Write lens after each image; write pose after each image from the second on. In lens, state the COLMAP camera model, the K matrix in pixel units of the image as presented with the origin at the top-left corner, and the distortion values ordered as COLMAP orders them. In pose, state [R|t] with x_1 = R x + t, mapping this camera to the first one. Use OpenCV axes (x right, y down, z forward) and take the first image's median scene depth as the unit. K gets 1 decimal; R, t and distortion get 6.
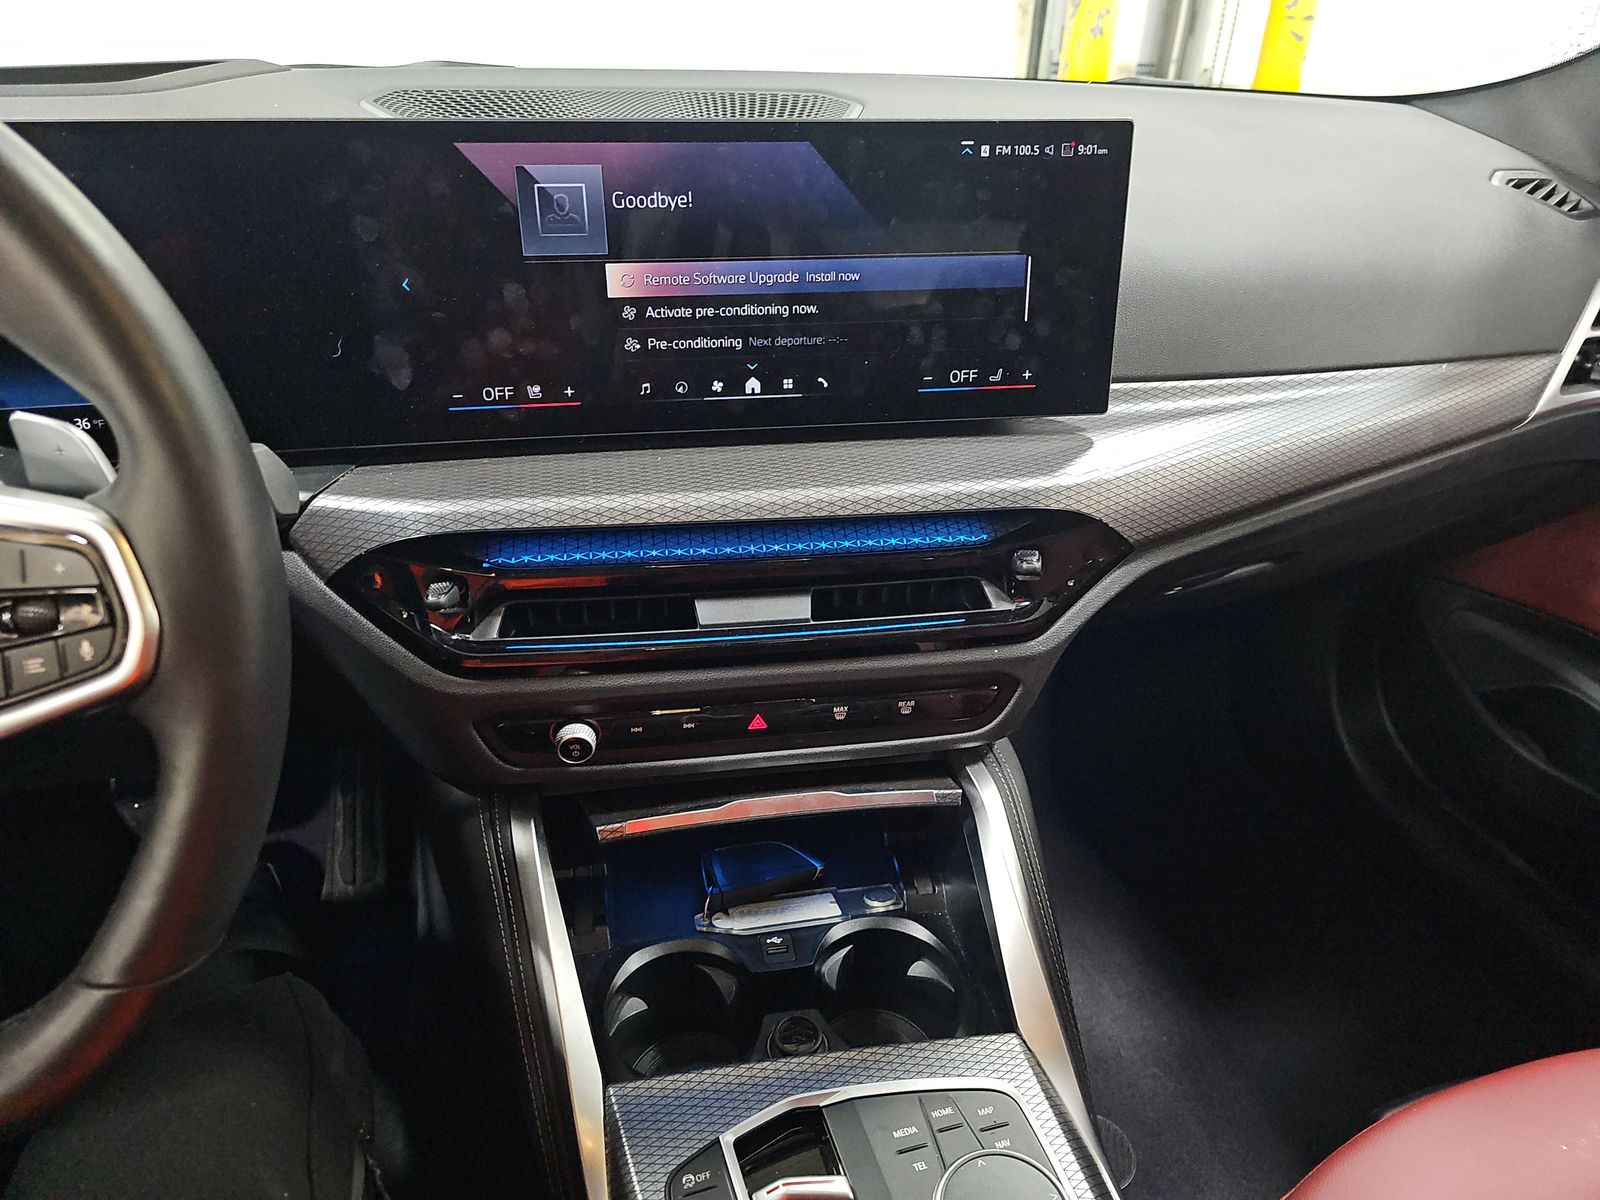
lens RADIAL K [[1061.4, 0, 796.0], [0, 1061.4, 609.8], [0, 0, 1]] dist [0.024832, -0.037503]
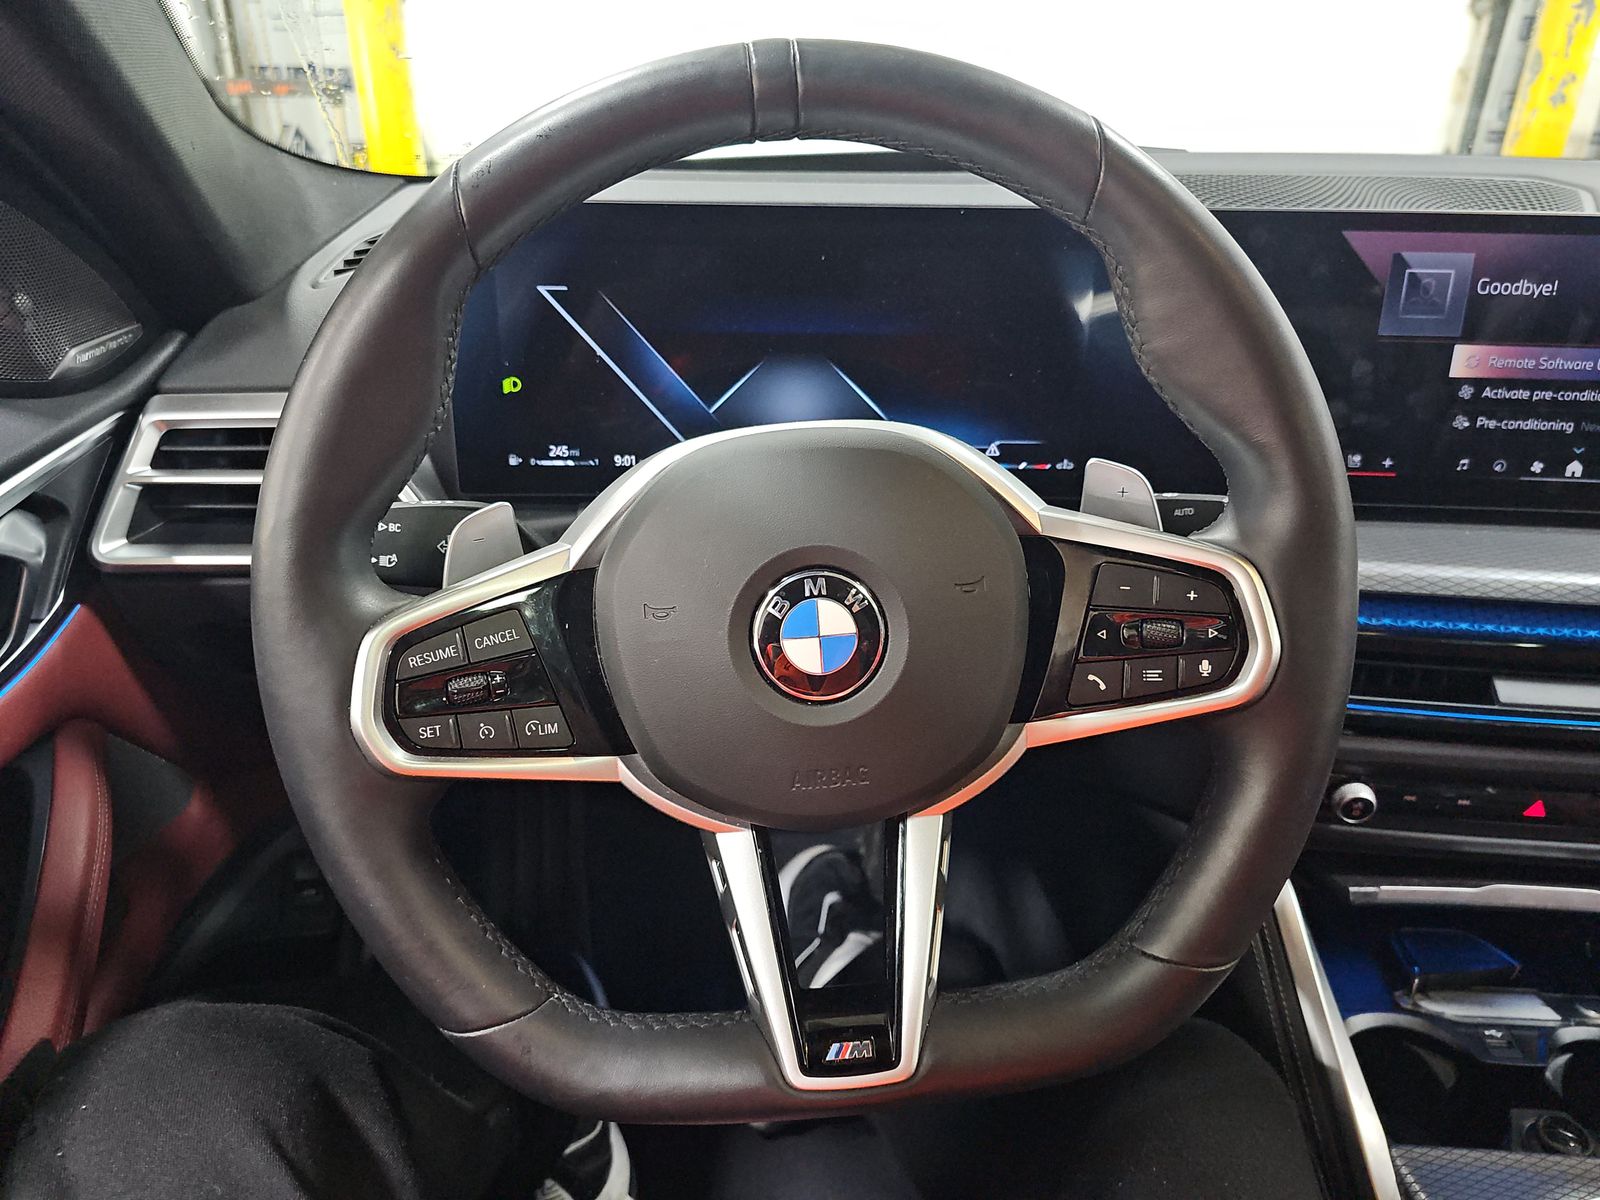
lens RADIAL K [[1061.4, 0, 789.9], [0, 1061.4, 589.0], [0, 0, 1]] dist [0.024832, -0.037503]
pose [[0.964159, 0.102284, -0.244818, -0.508068], [-0.117516, 0.991891, -0.048399, 0.036227], [0.237882, 0.075434, 0.968360, -0.137327]]
